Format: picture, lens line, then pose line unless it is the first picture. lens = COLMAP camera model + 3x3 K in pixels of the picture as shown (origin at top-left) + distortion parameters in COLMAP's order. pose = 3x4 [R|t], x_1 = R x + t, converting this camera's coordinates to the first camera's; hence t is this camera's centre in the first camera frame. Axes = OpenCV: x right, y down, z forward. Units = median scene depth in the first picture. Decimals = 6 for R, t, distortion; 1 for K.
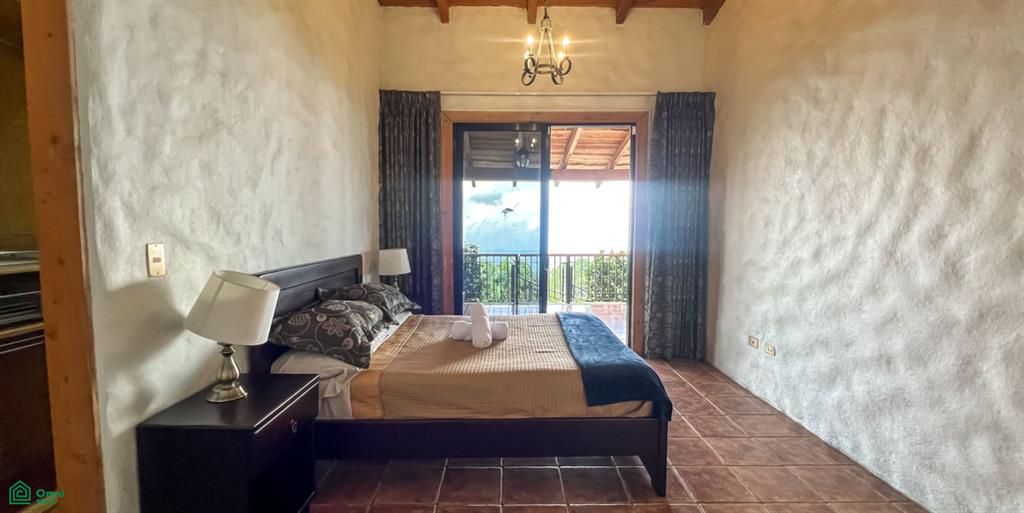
lens RADIAL K [[421.8, 0, 512.9], [0, 421.8, 256.1], [0, 0, 1]] dist [0.000338, 0.000011]
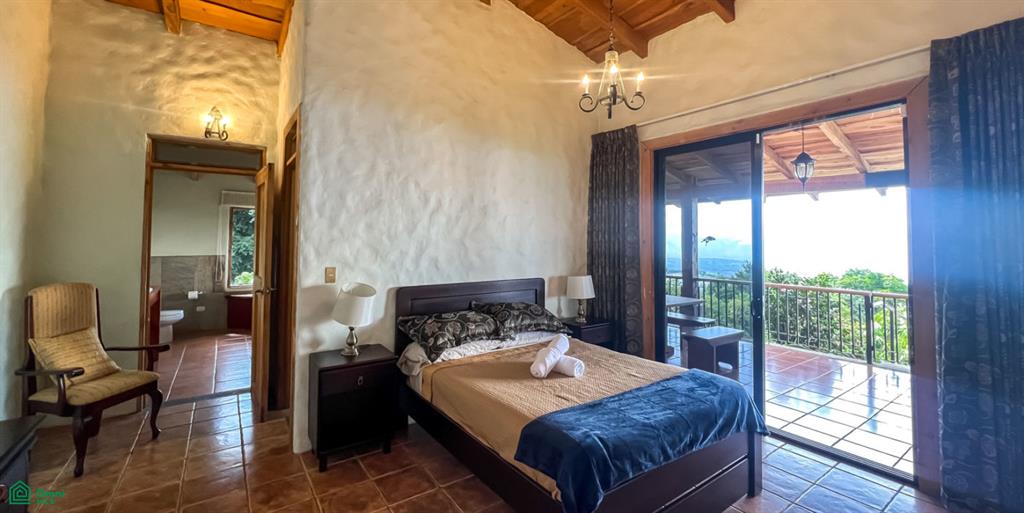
lens RADIAL K [[417.0, 0, 512.8], [0, 417.0, 224.4], [0, 0, 1]] dist [0.000375, 0.000051]
pose [[0.564888, -0.029140, -0.824653, 0.551737], [-0.063659, 0.994859, -0.078761, -0.055321], [0.822708, 0.096988, 0.560129, 0.235984]]
